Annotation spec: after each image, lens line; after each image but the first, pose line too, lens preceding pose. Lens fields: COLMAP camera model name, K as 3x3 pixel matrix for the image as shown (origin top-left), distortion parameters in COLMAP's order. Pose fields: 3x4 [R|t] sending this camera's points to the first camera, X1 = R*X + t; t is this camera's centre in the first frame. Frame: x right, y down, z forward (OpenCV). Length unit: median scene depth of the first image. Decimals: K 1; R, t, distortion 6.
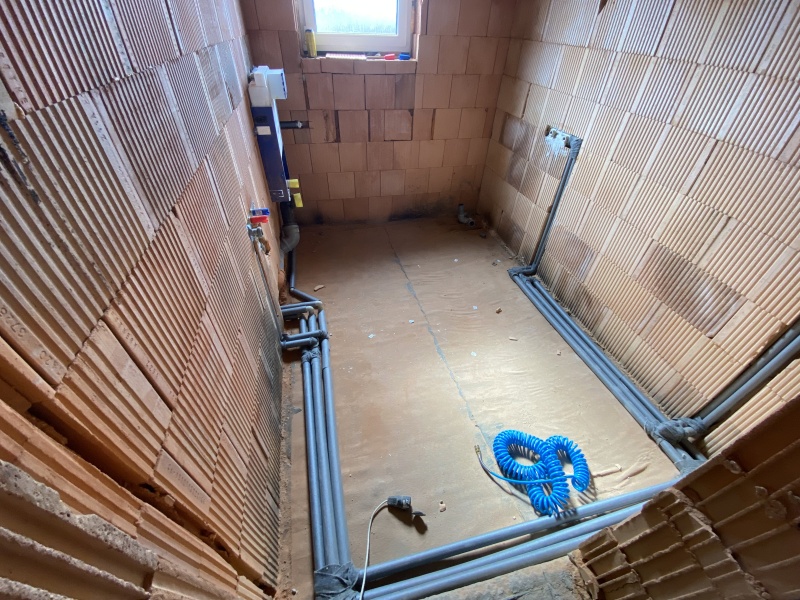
lens RADIAL K [[324.5, 0, 397.4], [0, 324.5, 303.3], [0, 0, 1]] dist [0.001160, -0.013410]
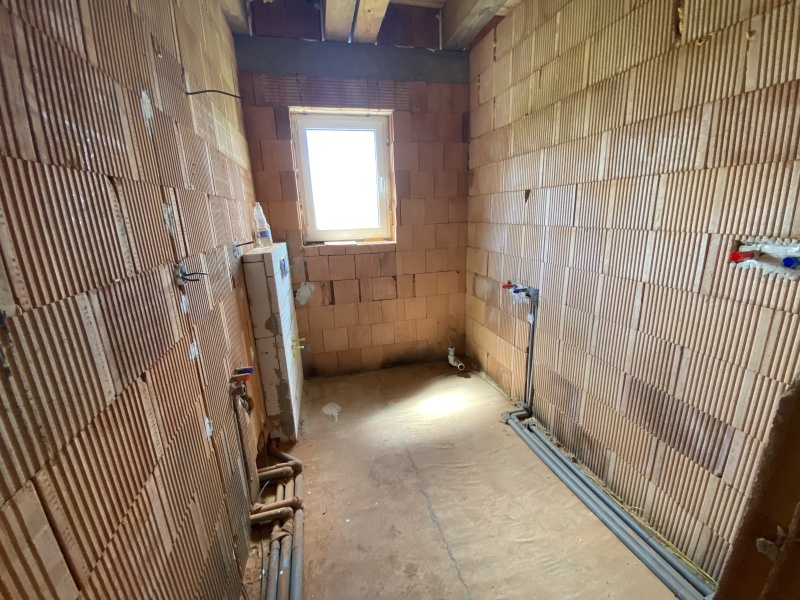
lens RADIAL K [[325.2, 0, 396.7], [0, 325.2, 299.7], [0, 0, 1]] dist [0.017711, -0.020480]
pose [[0.997887, -0.064118, -0.010507, 0.122141], [0.052848, 0.895049, -0.442826, 0.015041], [0.037797, 0.441335, 0.896546, -0.060573]]
